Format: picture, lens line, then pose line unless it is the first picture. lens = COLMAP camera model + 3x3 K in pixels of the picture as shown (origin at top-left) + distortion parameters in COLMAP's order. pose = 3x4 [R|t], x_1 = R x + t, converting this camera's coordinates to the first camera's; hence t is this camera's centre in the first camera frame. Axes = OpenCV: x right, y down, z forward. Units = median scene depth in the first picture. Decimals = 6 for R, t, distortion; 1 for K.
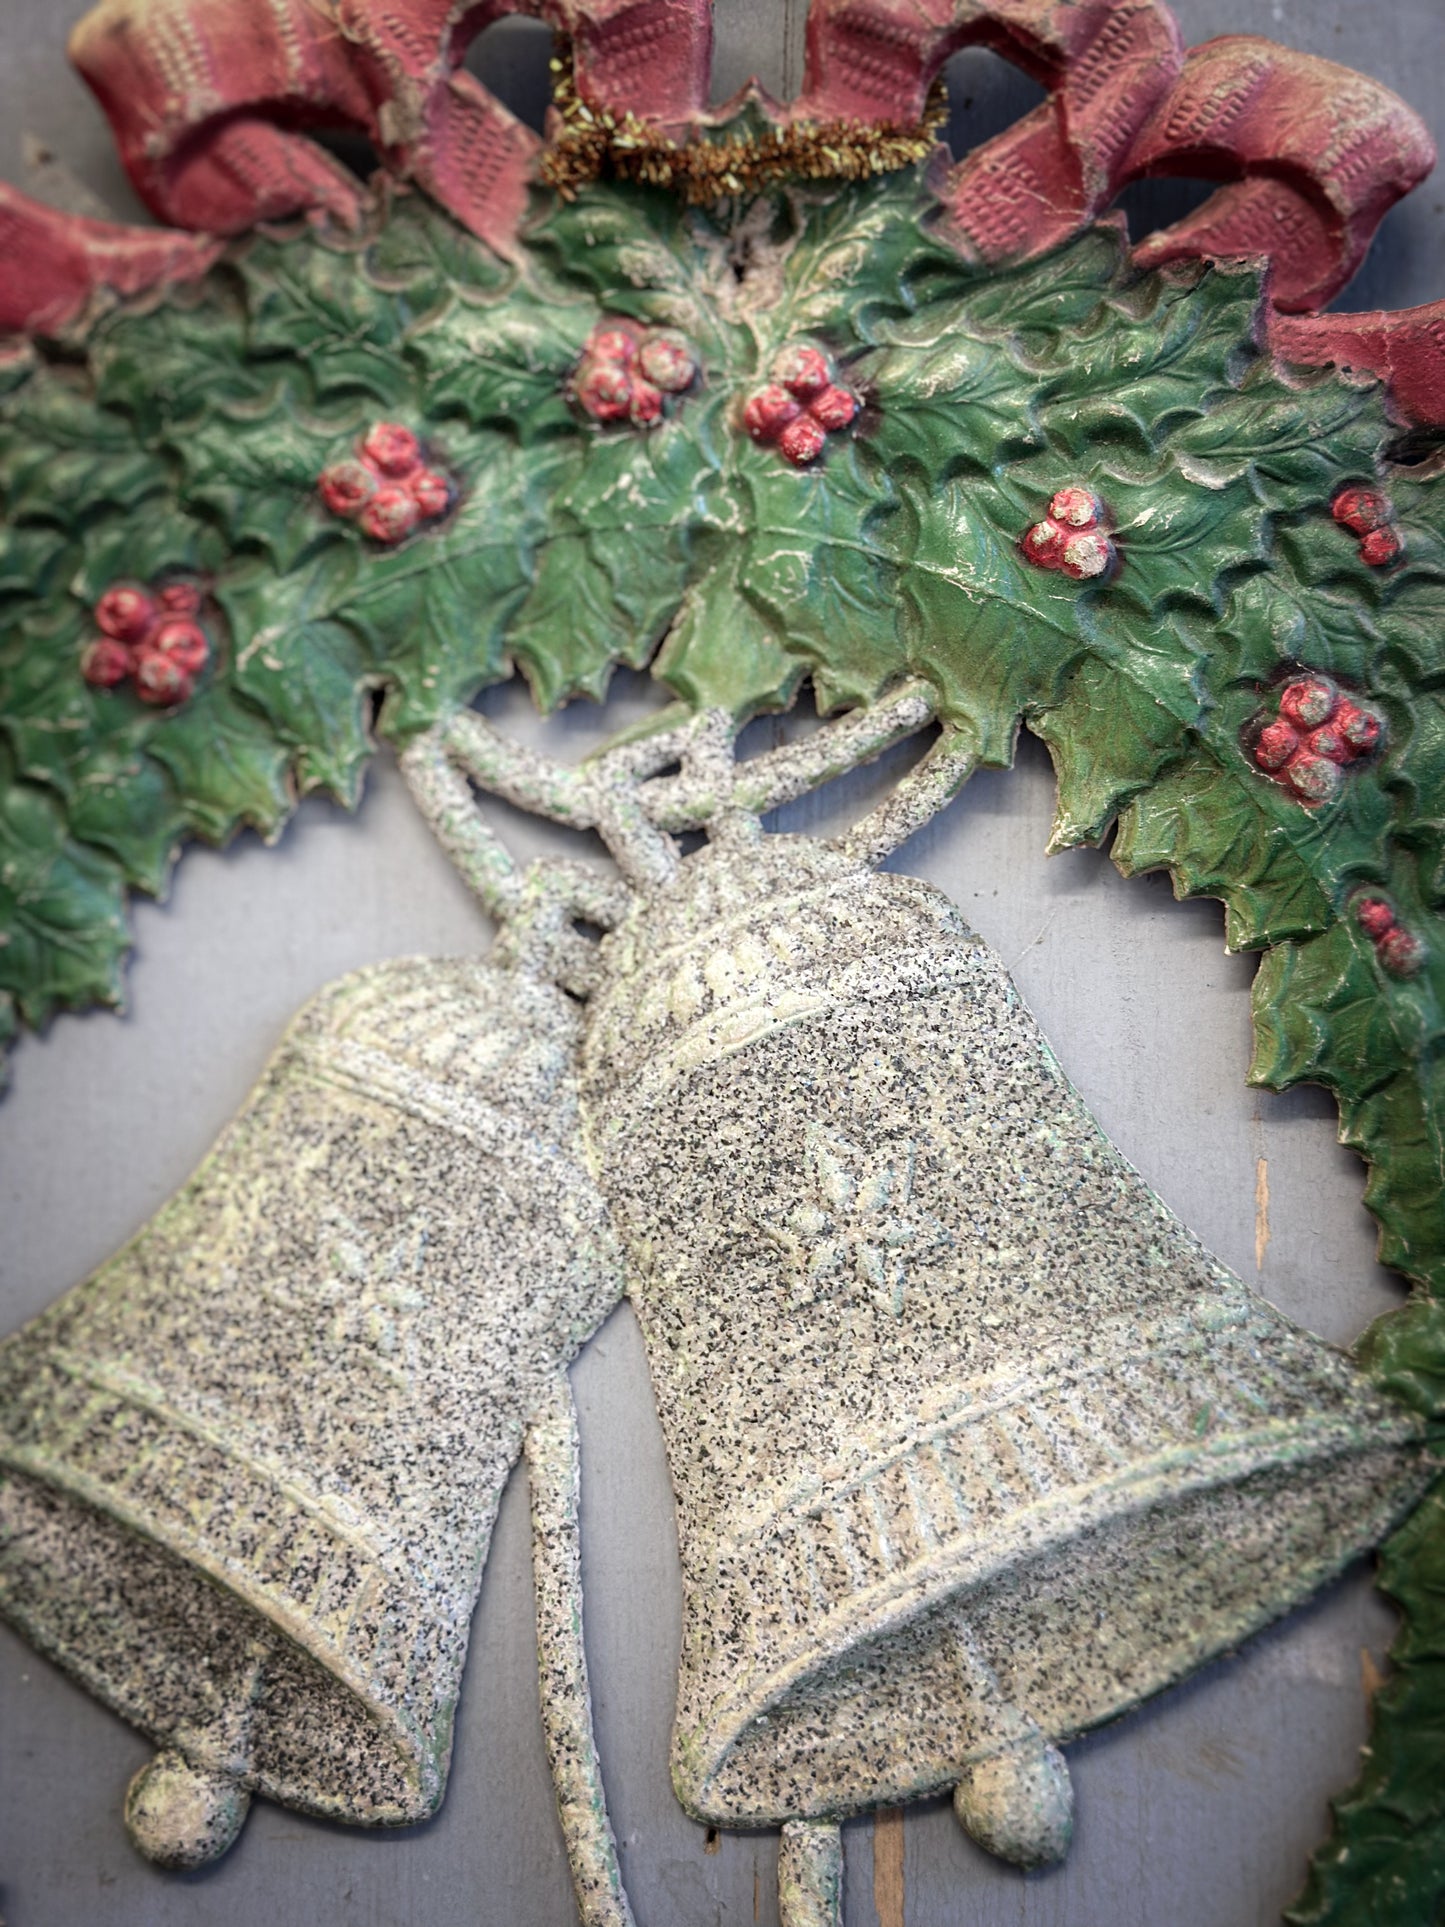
lens RADIAL K [[2745.2, 0, 726.2], [0, 2745.2, 966.0], [0, 0, 1]] dist [0.116442, 0.000000]
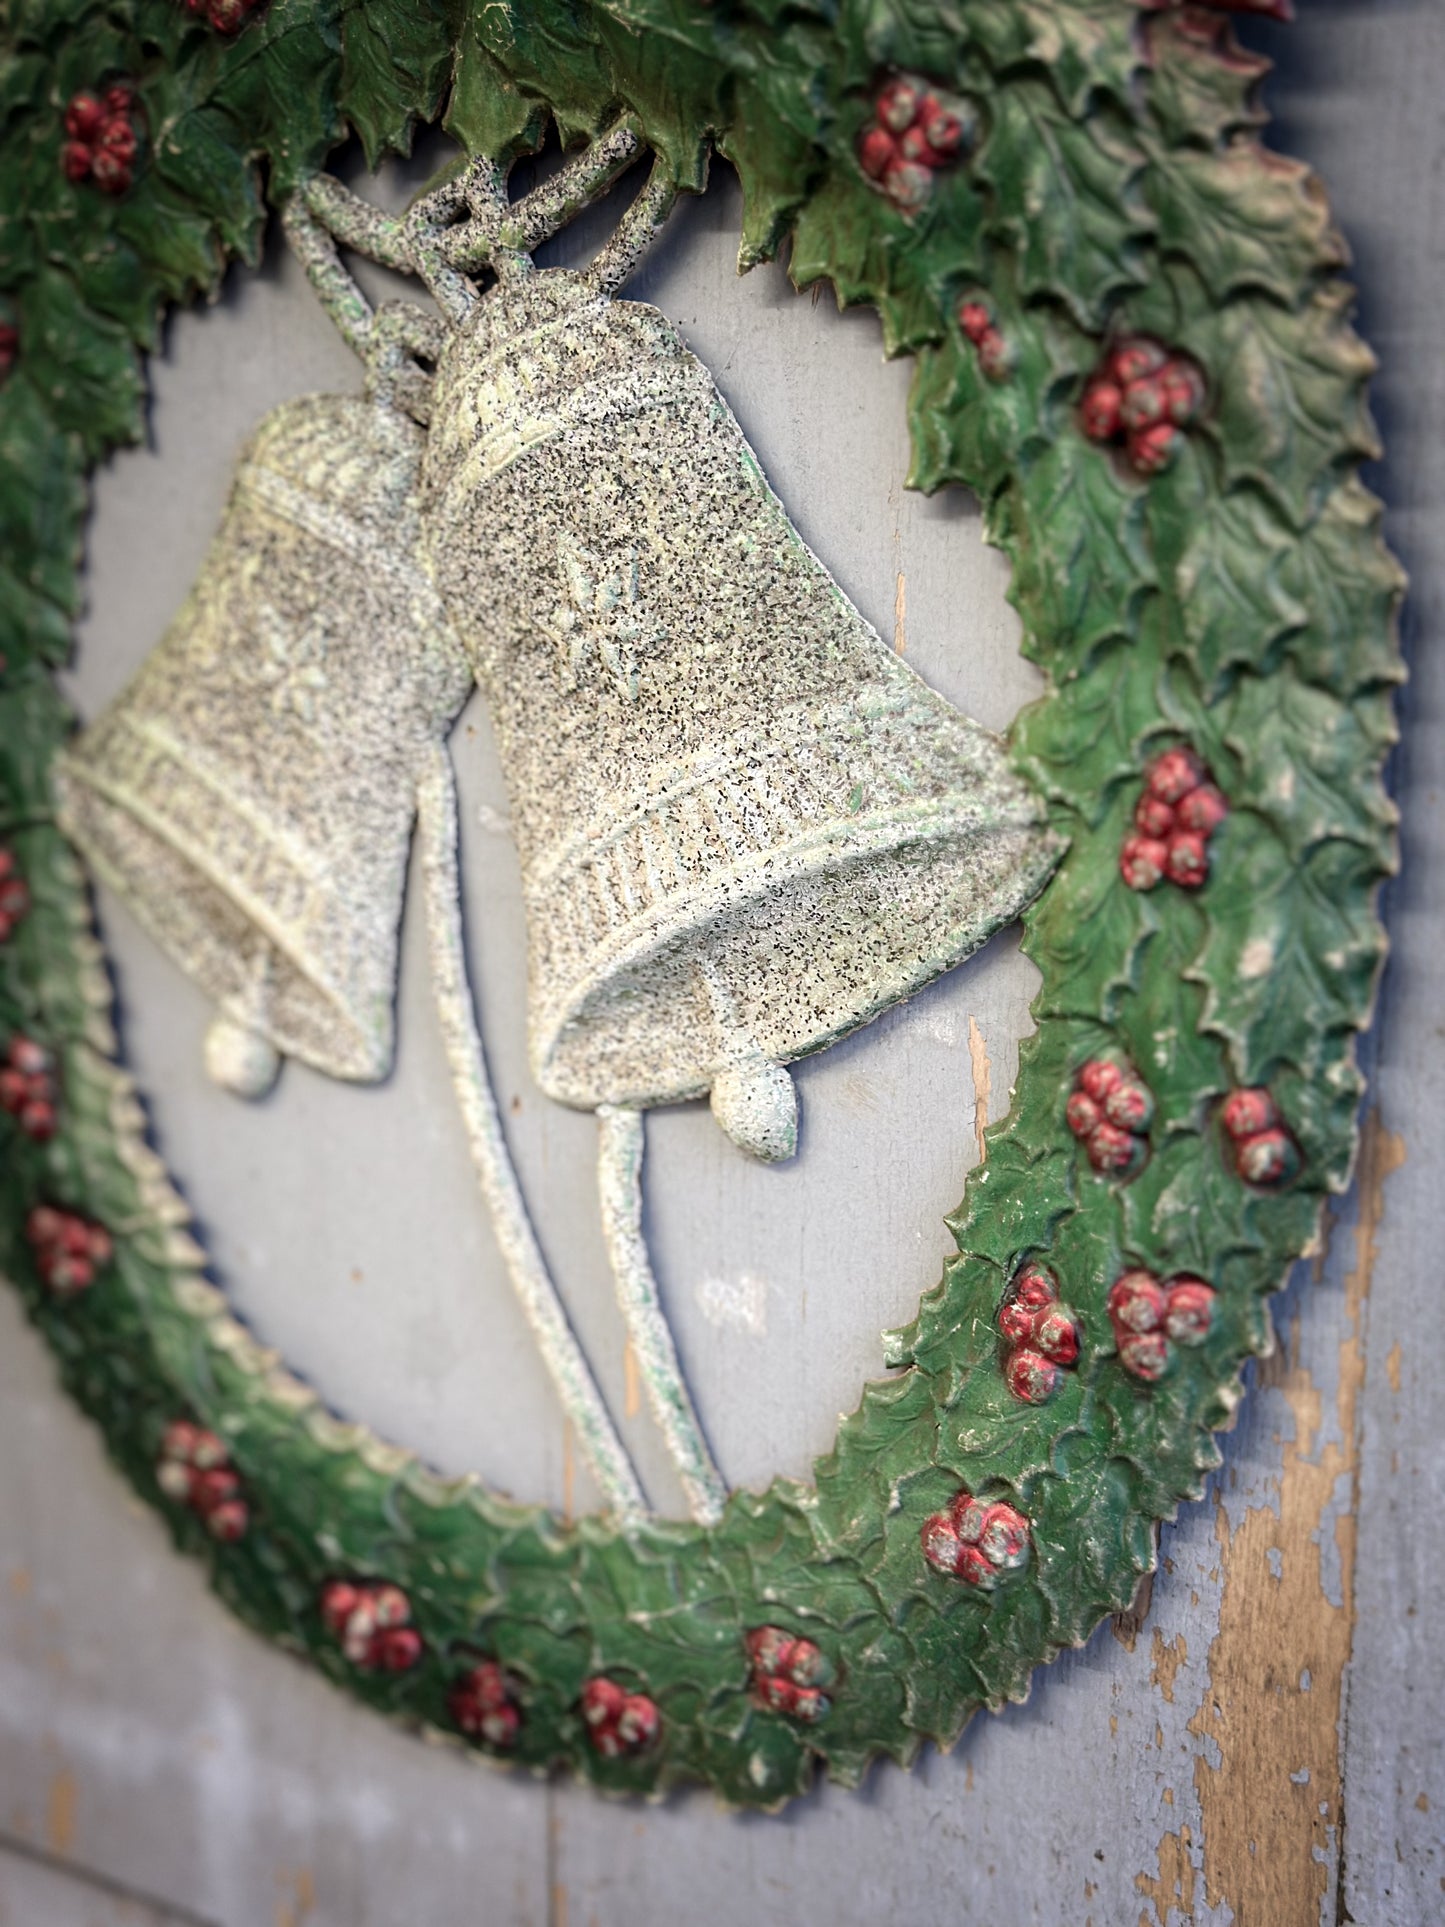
lens RADIAL K [[2765.1, 0, 725.3], [0, 2765.1, 977.0], [0, 0, 1]] dist [0.121998, 0.000000]
pose [[0.843163, 0.068302, -0.533301, 0.718123], [0.073180, 0.968088, 0.239686, -0.036331], [0.532654, -0.241122, 0.811258, 0.050181]]
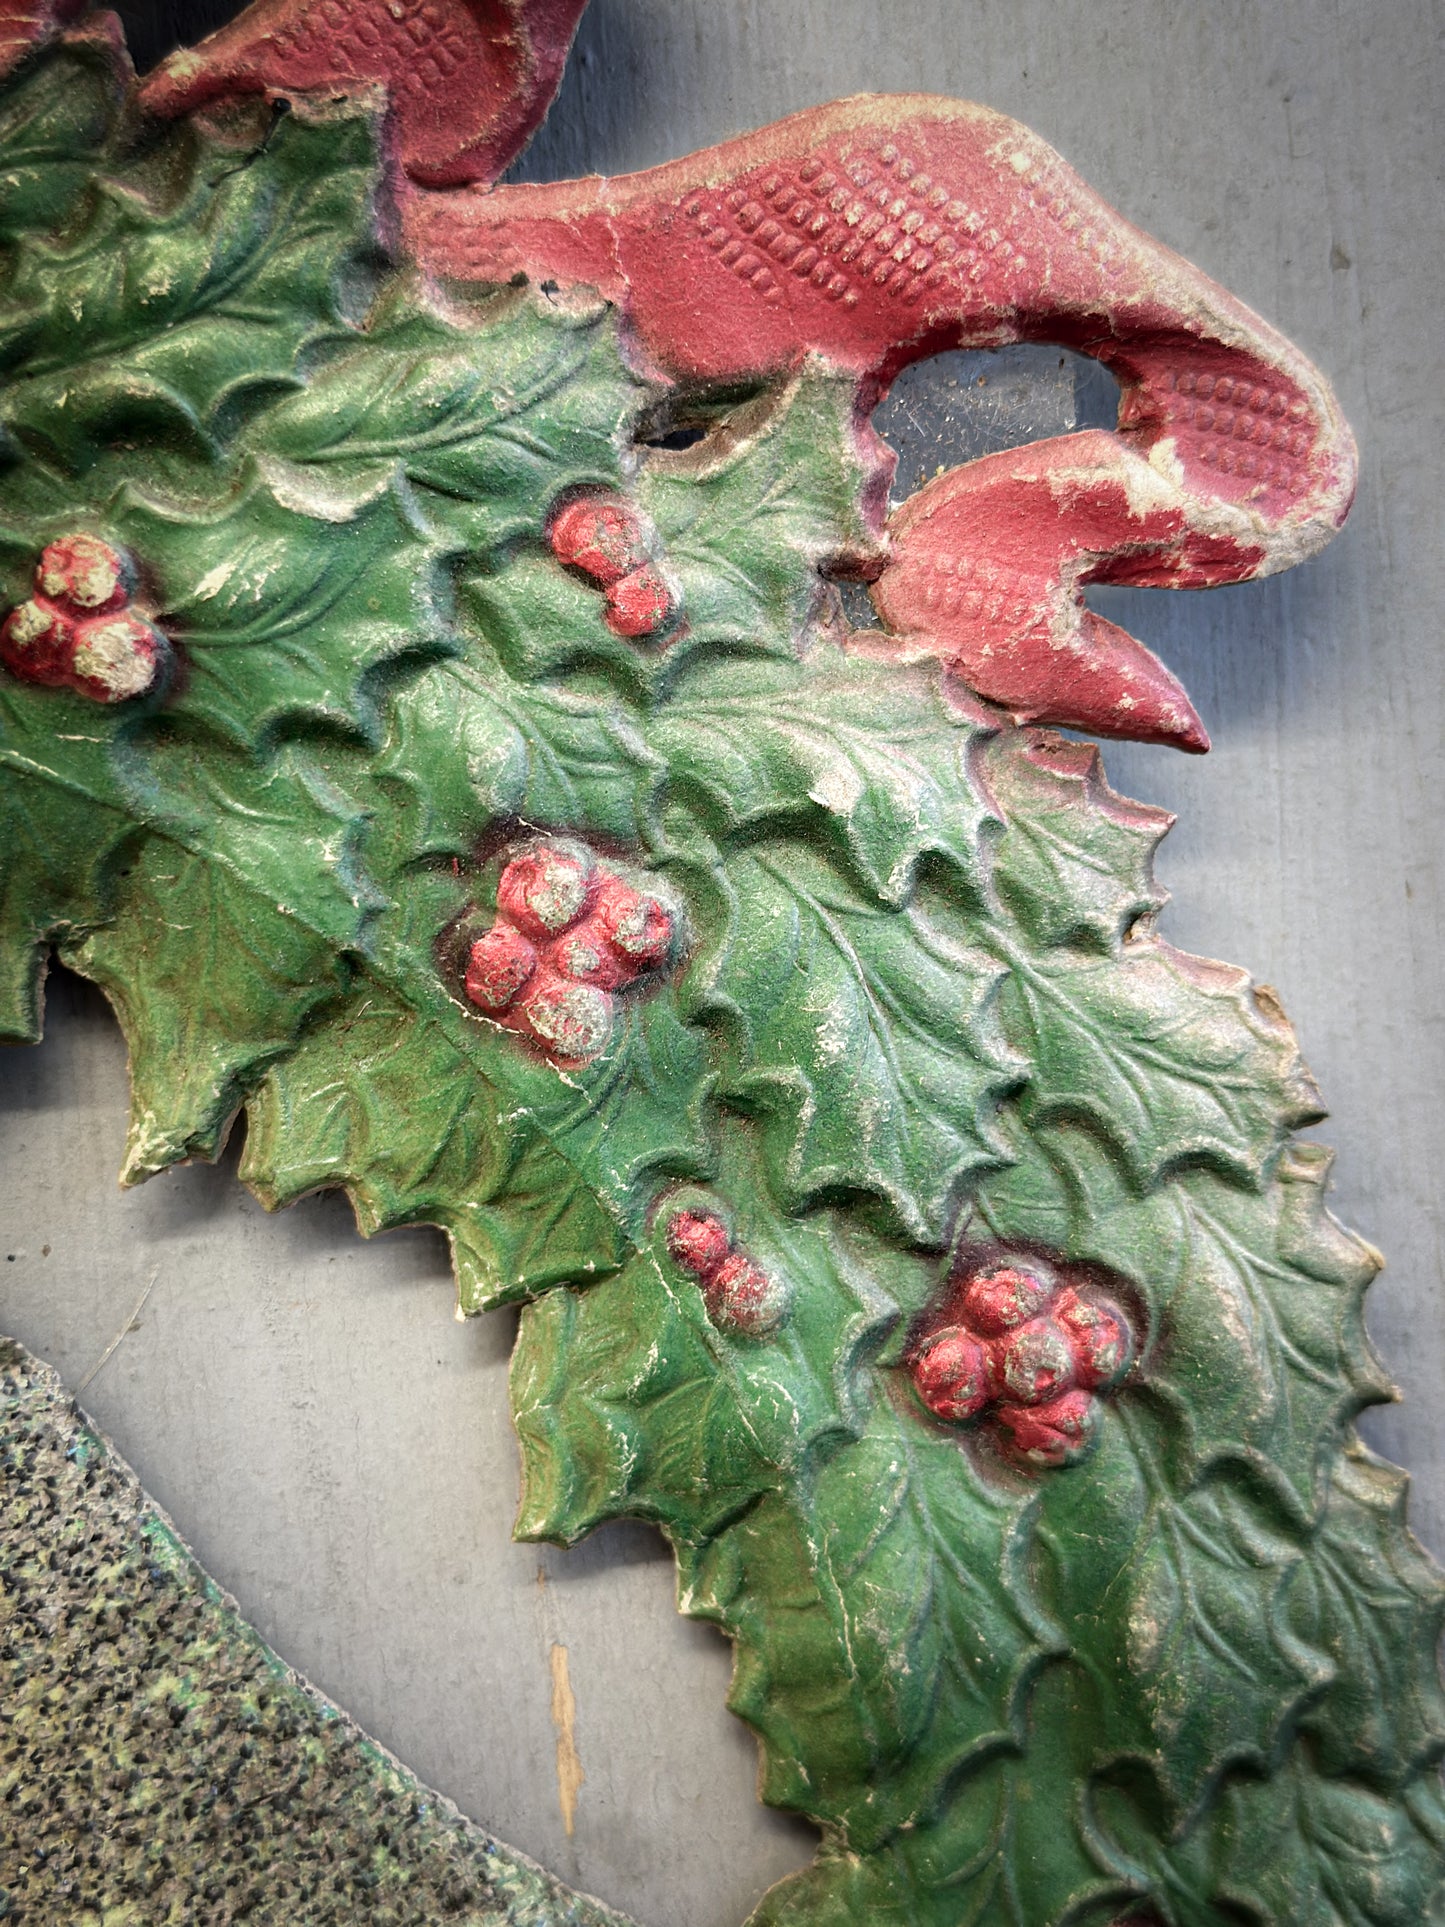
lens RADIAL K [[2765.1, 0, 731.2], [0, 2765.1, 979.7], [0, 0, 1]] dist [0.121998, 0.000000]
pose [[0.976597, -0.111253, 0.184069, 0.139295], [0.096758, 0.991589, 0.085964, -0.120146], [-0.192084, -0.066142, 0.979147, 0.428656]]
